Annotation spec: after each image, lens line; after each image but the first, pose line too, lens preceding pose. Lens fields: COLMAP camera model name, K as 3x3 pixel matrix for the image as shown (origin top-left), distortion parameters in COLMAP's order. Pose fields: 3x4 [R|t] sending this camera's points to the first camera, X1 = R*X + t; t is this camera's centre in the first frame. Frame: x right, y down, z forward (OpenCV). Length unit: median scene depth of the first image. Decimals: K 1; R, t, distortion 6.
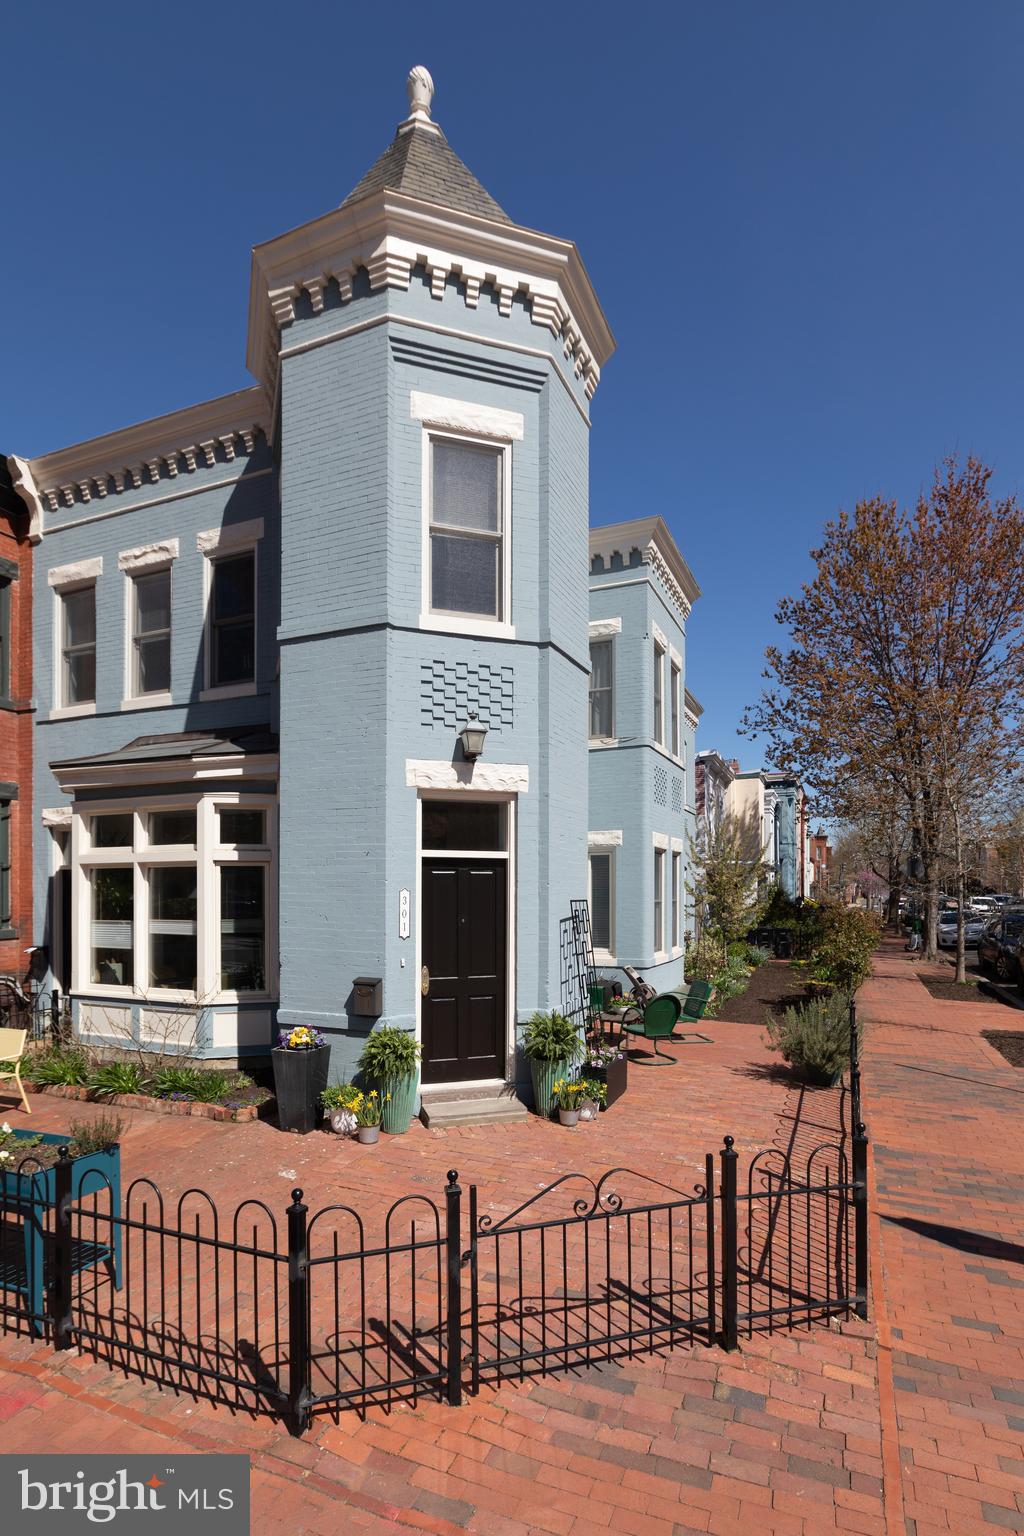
lens RADIAL K [[687.4, 0, 410.8], [0, 687.4, 886.1], [0, 0, 1]] dist [0.002068, 0.000354]
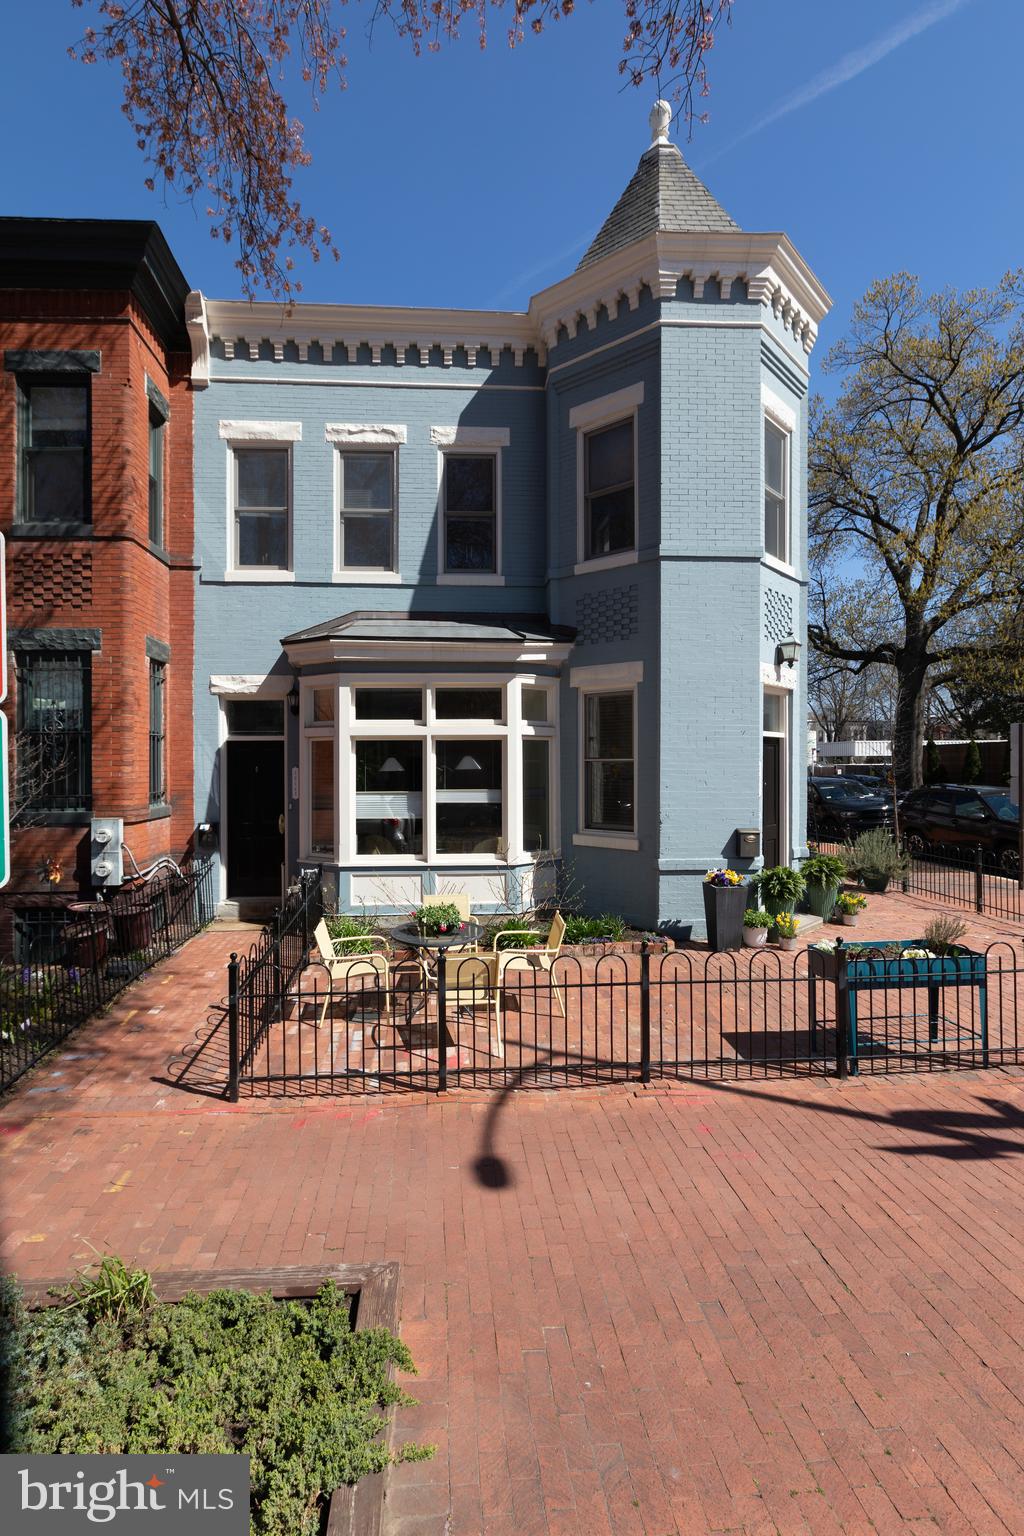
lens RADIAL K [[695.1, 0, 335.9], [0, 695.1, 760.1], [0, 0, 1]] dist [0.001785, 0.000215]
pose [[0.910774, 0.001870, 0.412902, -1.008010], [-0.000943, 0.999997, -0.002449, 0.005900], [-0.412905, 0.001841, 0.910772, 0.097063]]
